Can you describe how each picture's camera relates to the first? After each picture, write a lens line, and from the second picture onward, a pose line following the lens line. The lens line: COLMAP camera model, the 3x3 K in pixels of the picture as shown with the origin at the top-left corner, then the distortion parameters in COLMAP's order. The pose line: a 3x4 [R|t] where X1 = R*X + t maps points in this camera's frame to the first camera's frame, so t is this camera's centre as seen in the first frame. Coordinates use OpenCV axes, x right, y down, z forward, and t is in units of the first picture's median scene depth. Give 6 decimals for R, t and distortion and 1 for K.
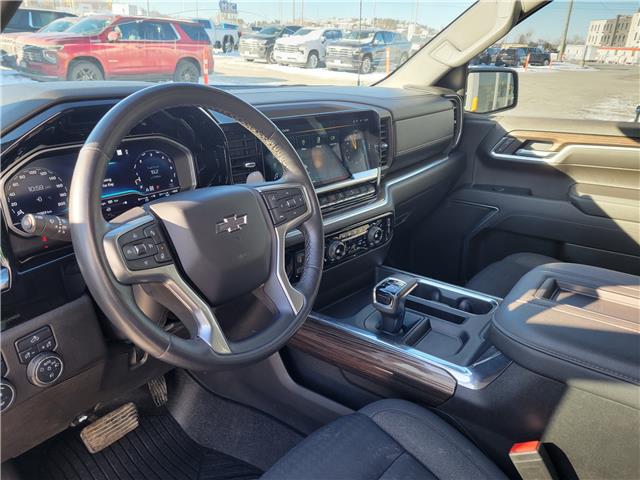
lens RADIAL K [[477.7, 0, 325.1], [0, 477.7, 238.3], [0, 0, 1]] dist [0.030692, -0.027981]
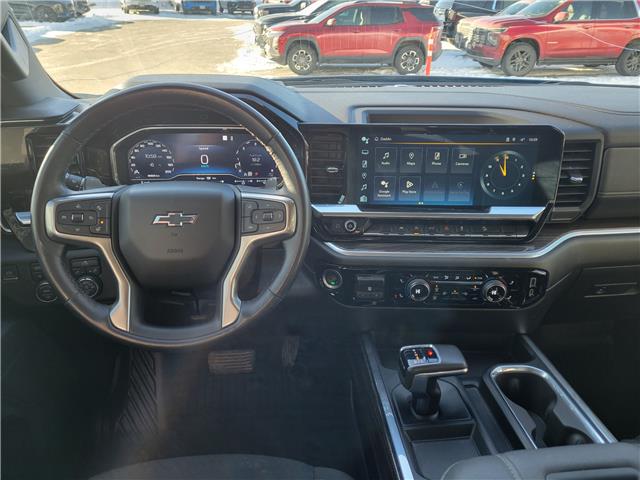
lens RADIAL K [[477.7, 0, 323.1], [0, 477.7, 238.6], [0, 0, 1]] dist [0.030692, -0.027981]
pose [[0.671553, 0.282702, -0.684906, 0.316465], [-0.258768, 0.955634, 0.140725, -0.092876], [0.694302, 0.082727, 0.714913, 0.198957]]
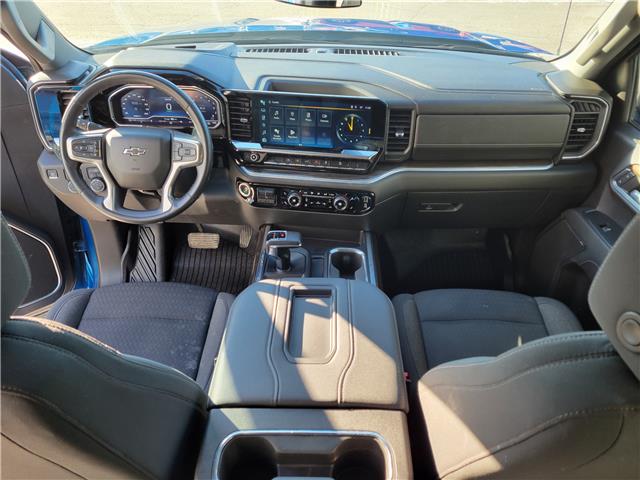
lens RADIAL K [[477.7, 0, 324.3], [0, 477.7, 244.0], [0, 0, 1]] dist [0.030692, -0.027981]
pose [[0.588798, 0.458909, -0.665372, 0.708727], [-0.294177, 0.888406, 0.352414, -0.250730], [0.752846, -0.011764, 0.658091, 0.126056]]
